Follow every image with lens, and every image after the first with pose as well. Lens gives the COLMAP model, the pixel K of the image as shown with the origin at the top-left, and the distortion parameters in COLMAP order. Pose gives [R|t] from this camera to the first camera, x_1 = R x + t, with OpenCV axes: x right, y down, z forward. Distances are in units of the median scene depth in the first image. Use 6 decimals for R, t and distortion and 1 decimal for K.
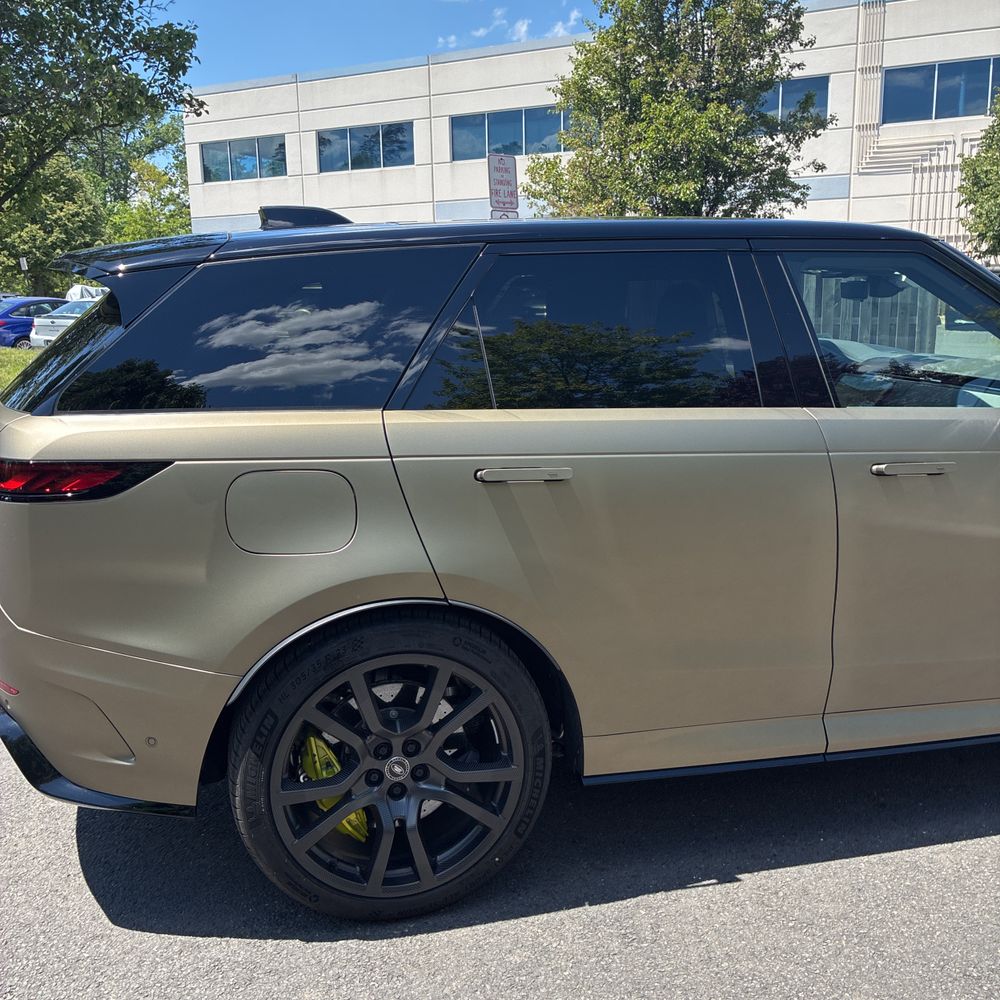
lens RADIAL K [[1008.1, 0, 499.2], [0, 1008.1, 494.9], [0, 0, 1]] dist [0.014714, -0.003645]
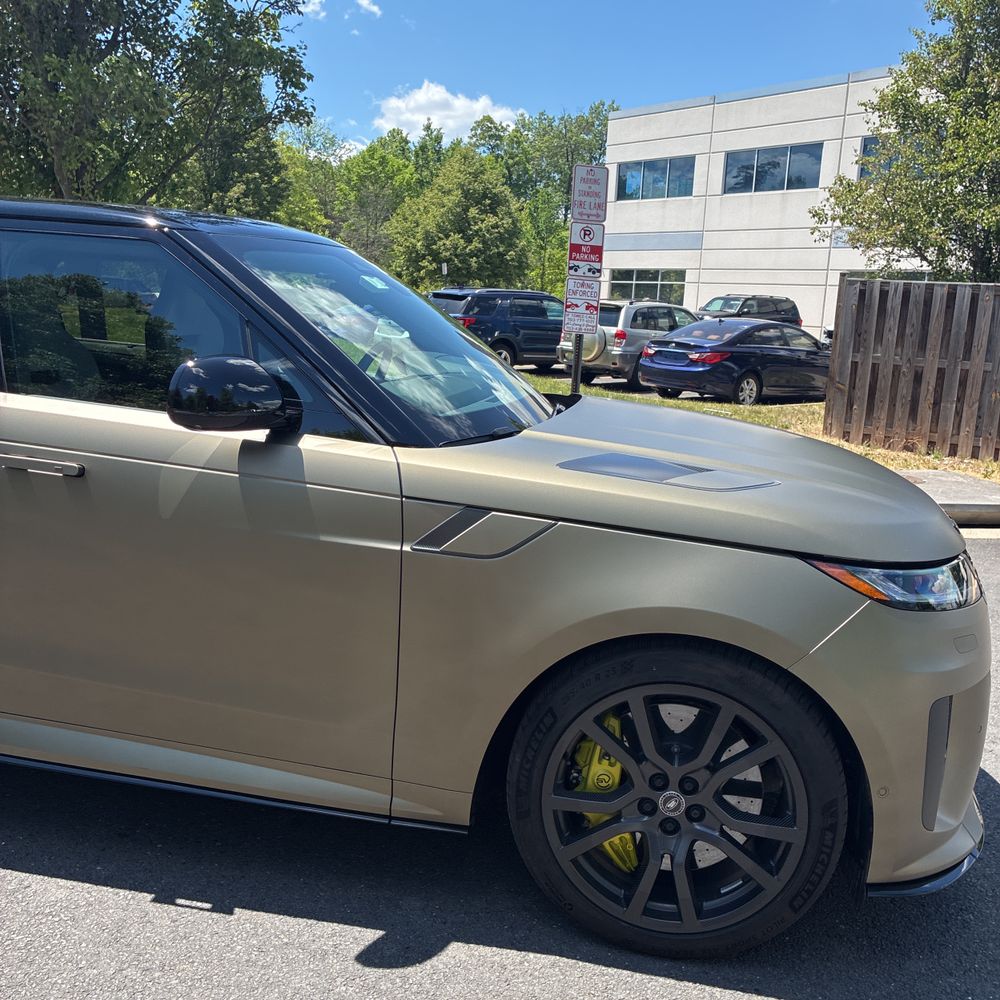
lens RADIAL K [[1015.3, 0, 504.1], [0, 1015.3, 489.0], [0, 0, 1]] dist [0.003174, 0.022525]
pose [[0.906173, 0.140927, -0.398735, 0.099267], [-0.151782, 0.988404, 0.004394, -0.006296], [0.394731, 0.056539, 0.917055, 0.025829]]
